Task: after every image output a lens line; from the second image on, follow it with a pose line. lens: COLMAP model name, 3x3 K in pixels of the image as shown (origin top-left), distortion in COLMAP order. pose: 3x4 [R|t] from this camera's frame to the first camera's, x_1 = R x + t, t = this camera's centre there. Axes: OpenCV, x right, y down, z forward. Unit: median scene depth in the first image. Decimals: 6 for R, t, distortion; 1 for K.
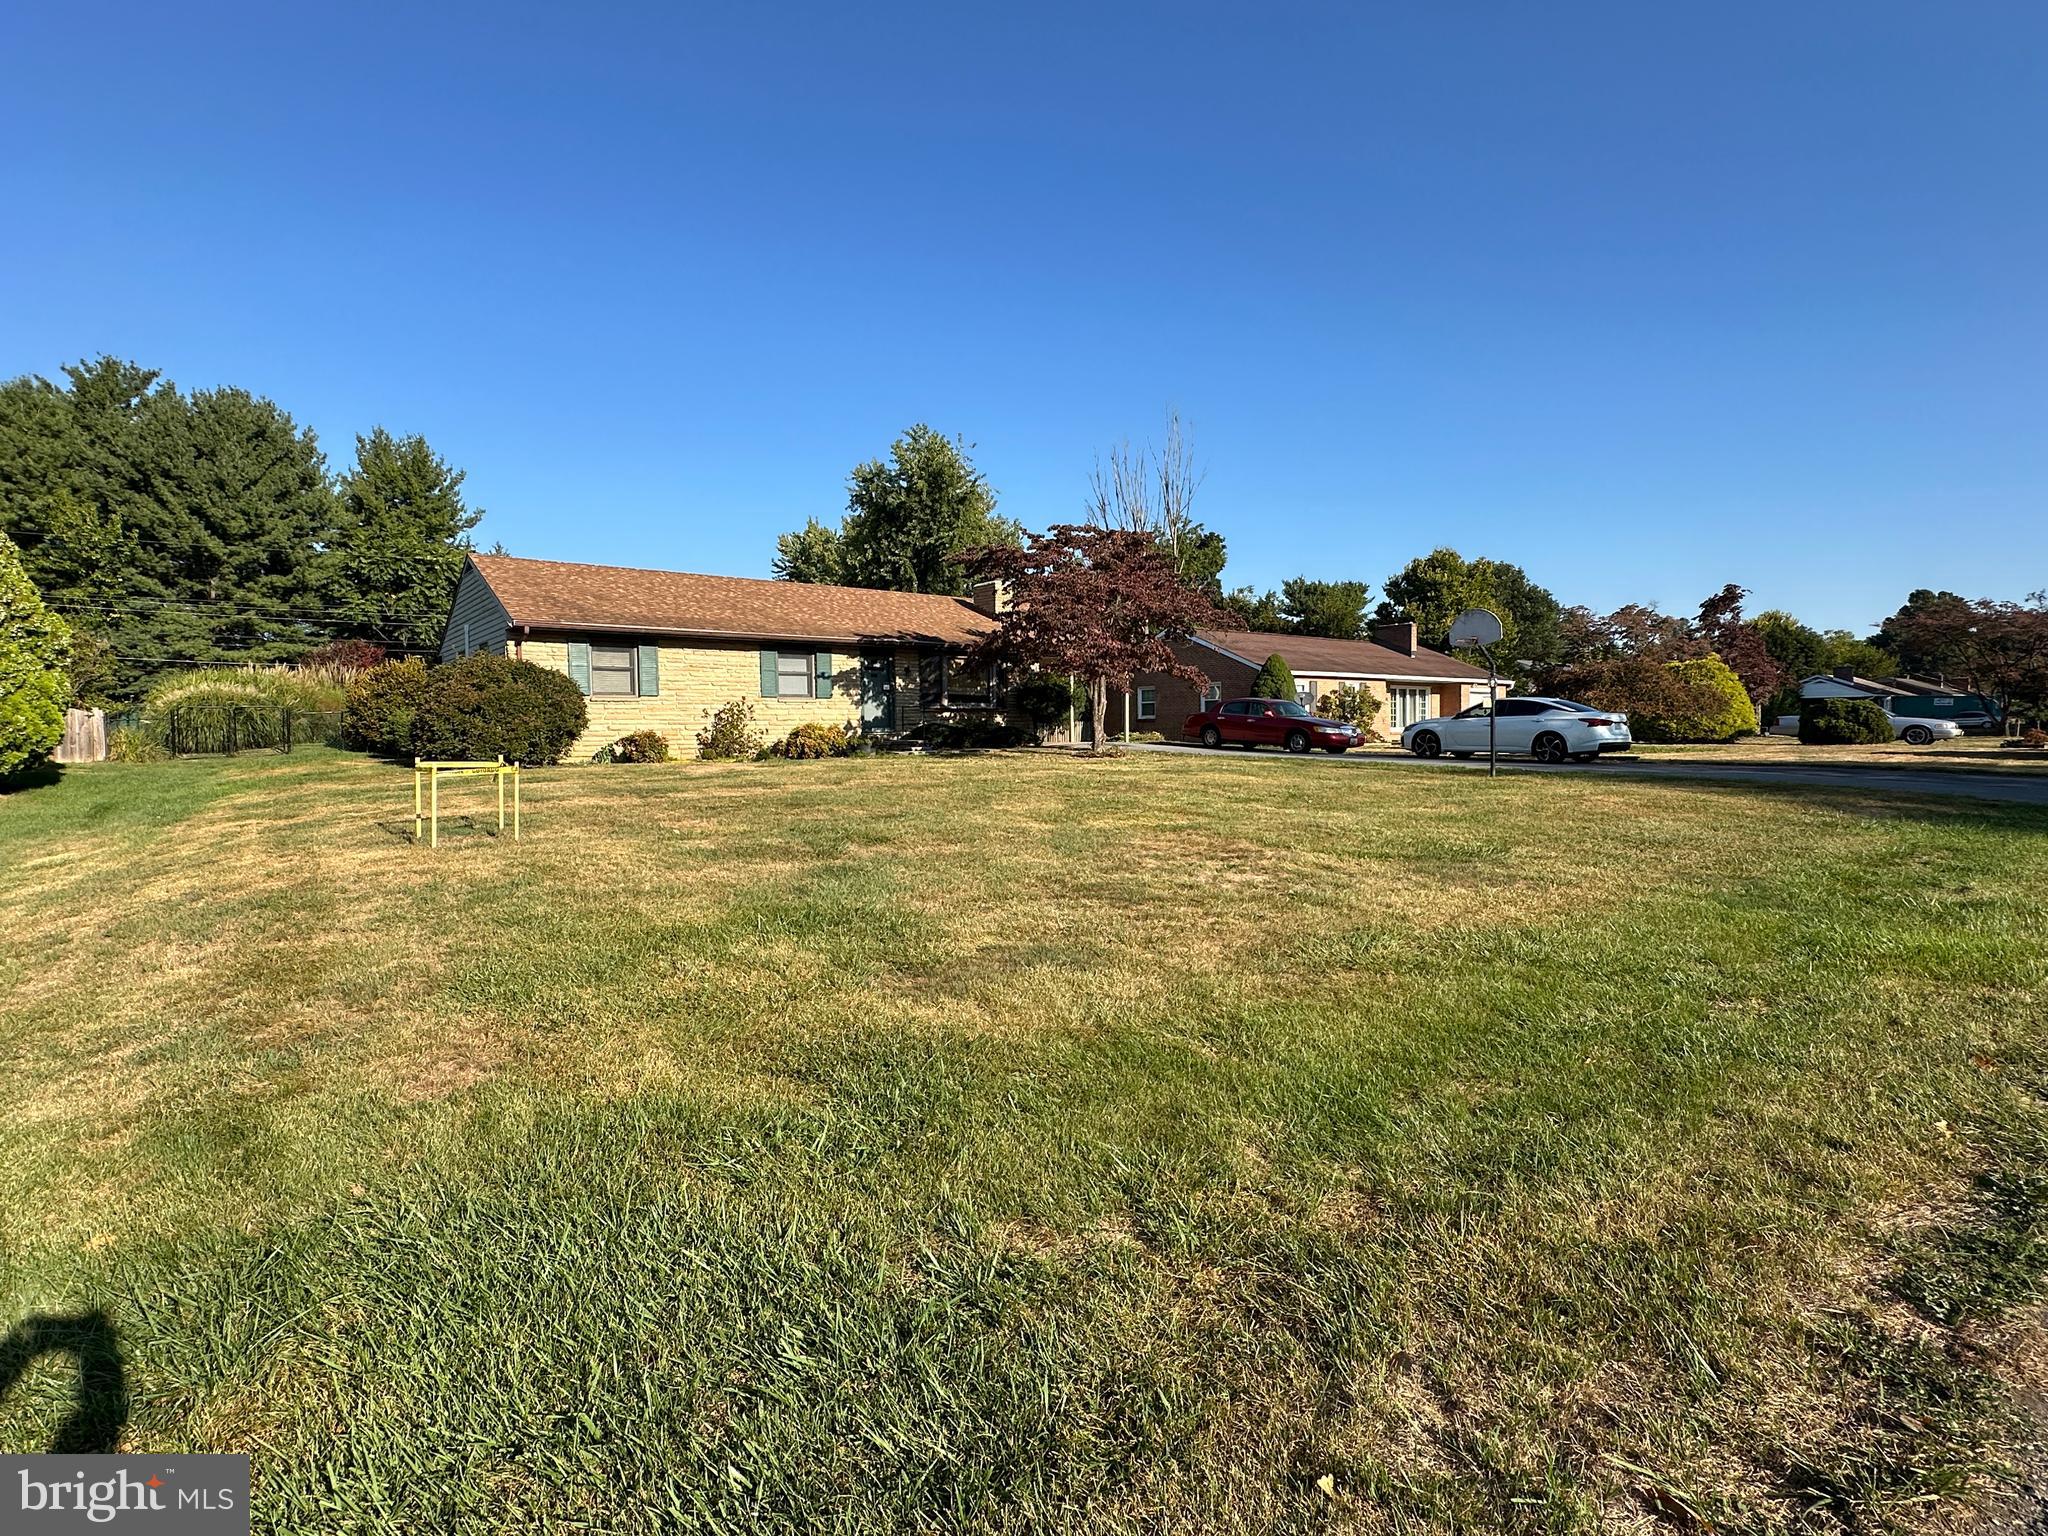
lens RADIAL K [[997.1, 0, 1022.9], [0, 997.1, 771.8], [0, 0, 1]] dist [-0.004028, 0.001332]
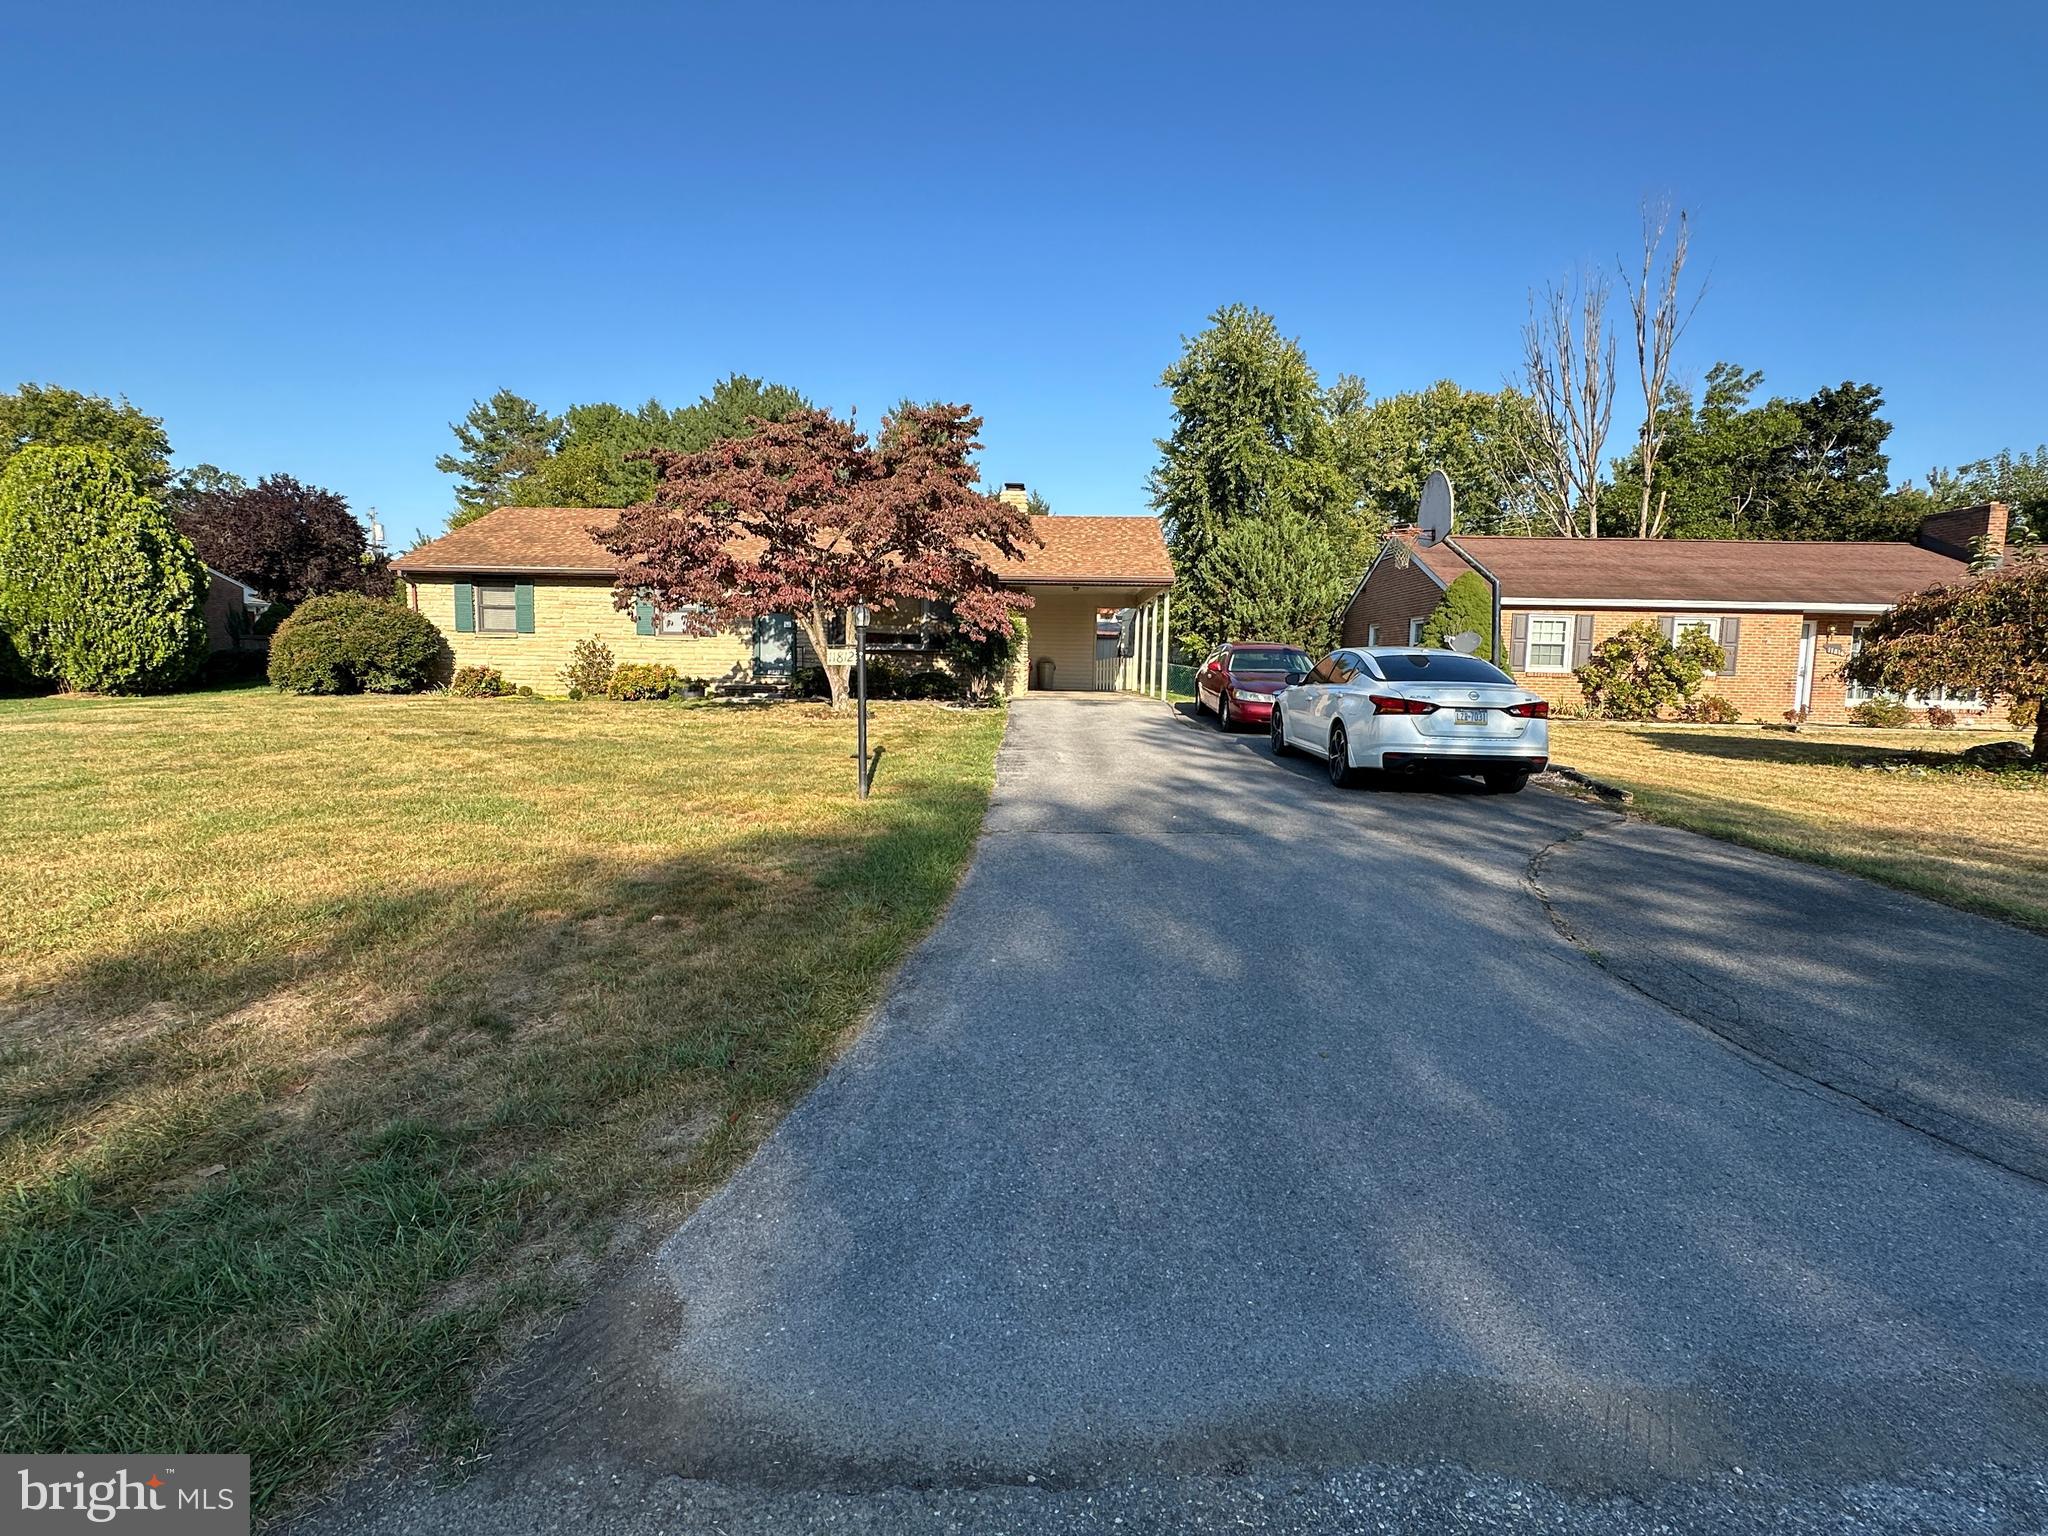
lens RADIAL K [[997.1, 0, 1025.7], [0, 997.1, 764.1], [0, 0, 1]] dist [-0.004028, 0.001332]
pose [[0.768036, 0.089543, -0.634115, 0.611313], [-0.054536, 0.995725, 0.074551, -0.040090], [0.638080, -0.022676, 0.769636, 0.462487]]
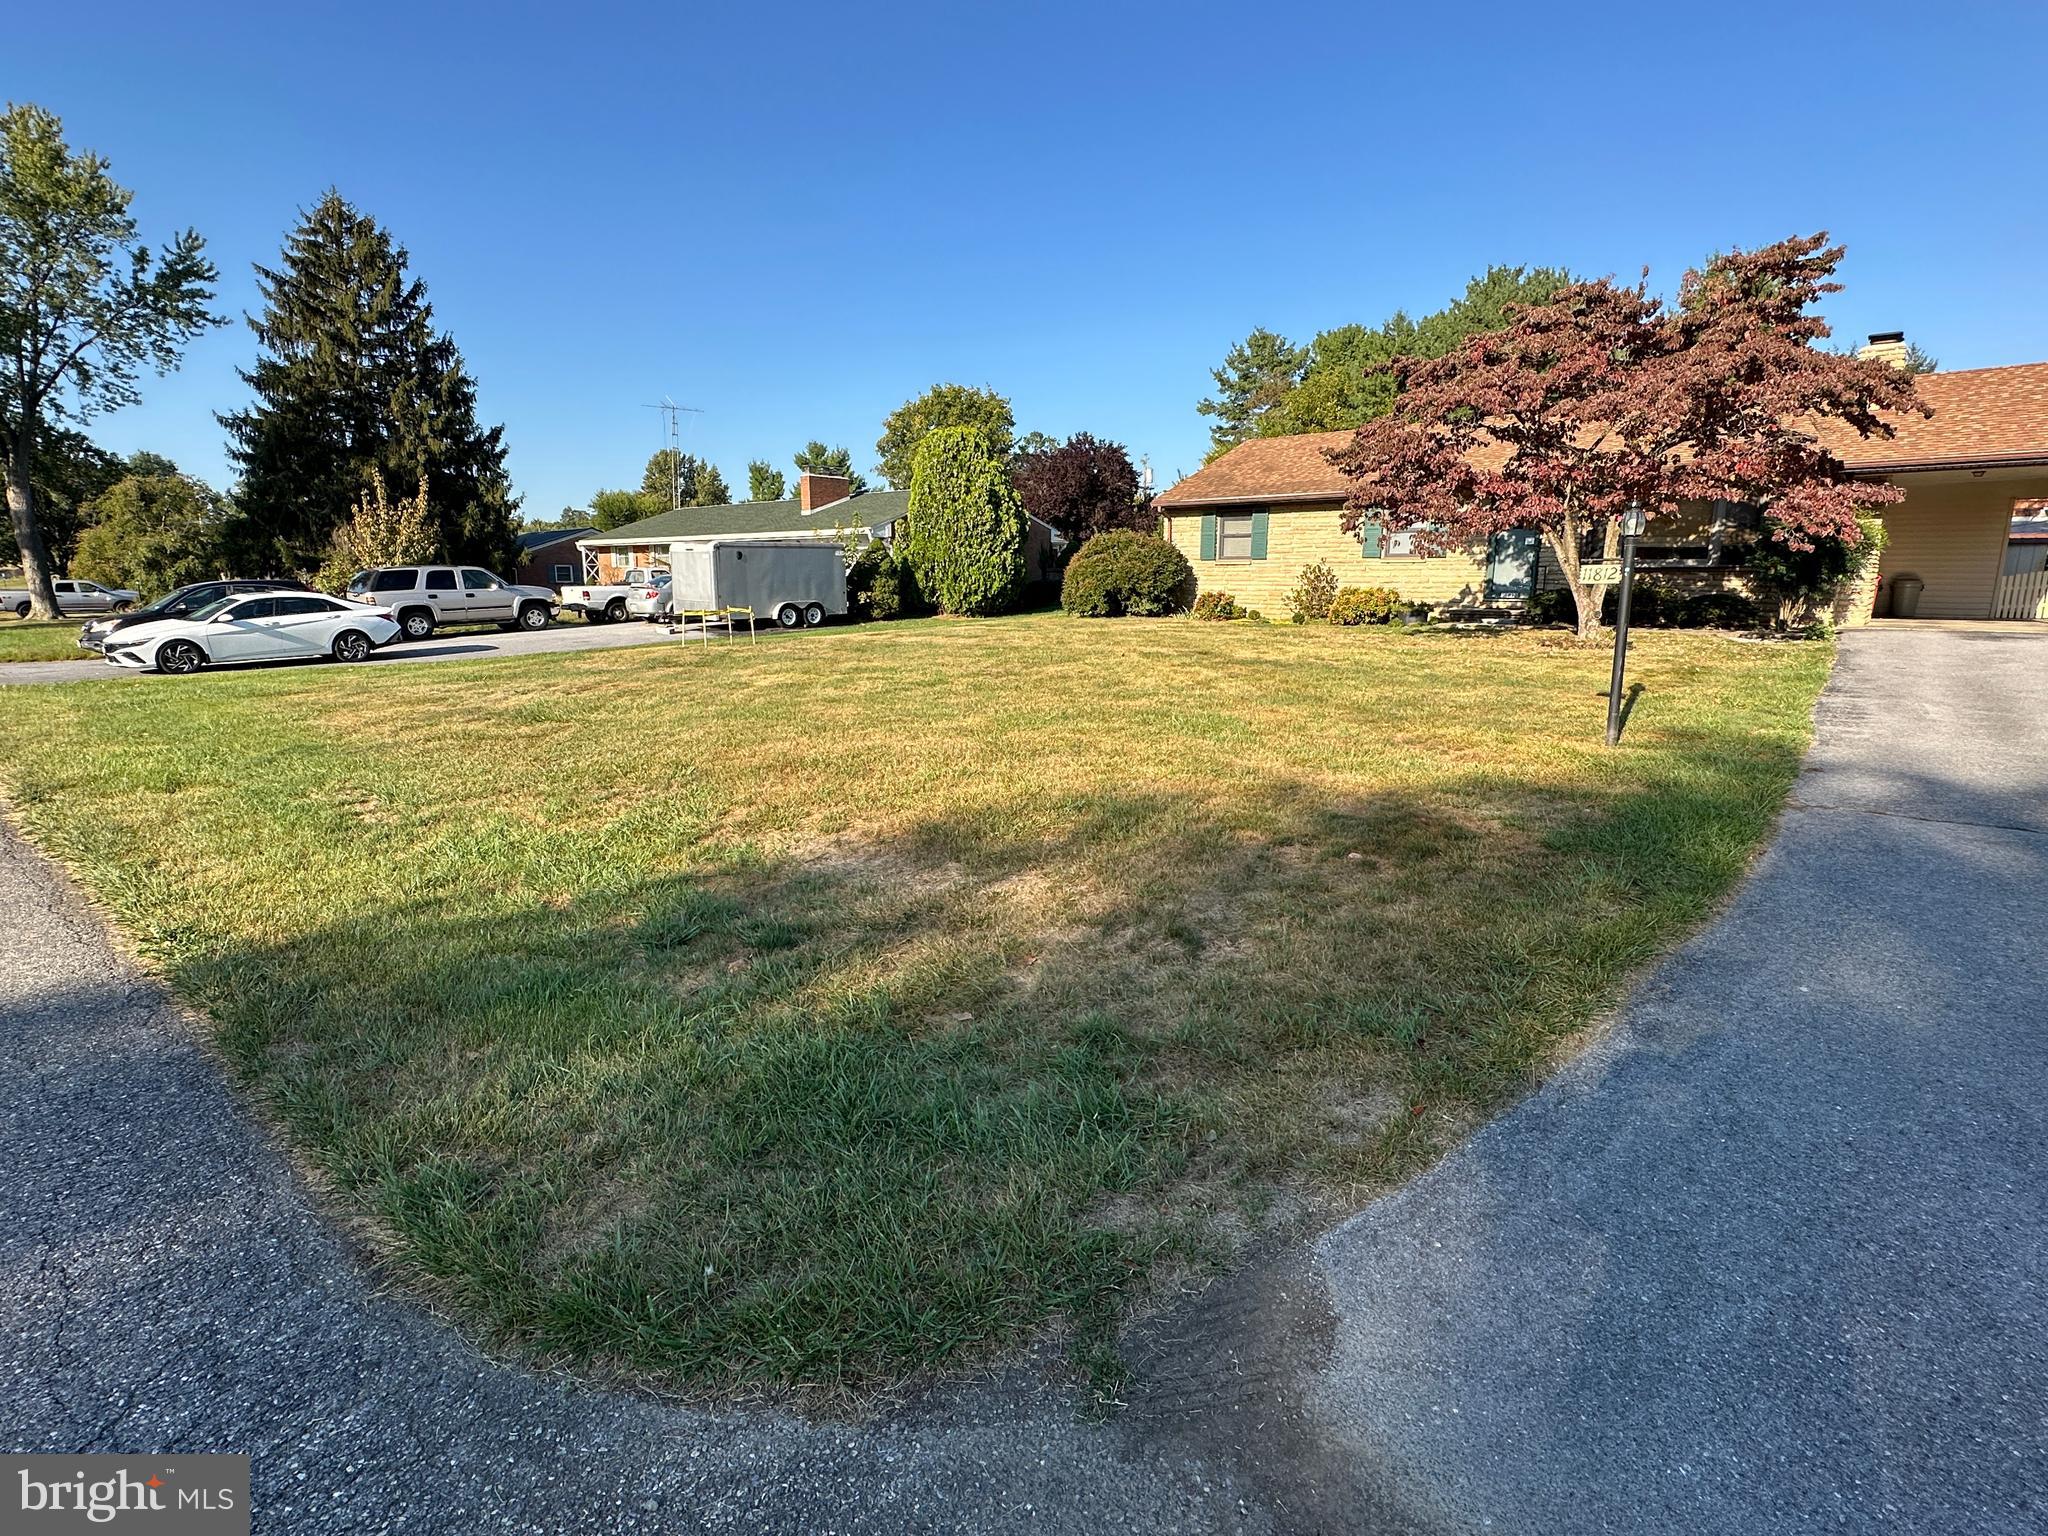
lens RADIAL K [[997.1, 0, 1019.8], [0, 997.1, 766.6], [0, 0, 1]] dist [-0.004028, 0.001332]
pose [[0.180166, 0.191983, -0.964719, 0.596803], [-0.047046, 0.981327, 0.186502, -0.038929], [0.982511, 0.011785, 0.185833, 0.471688]]
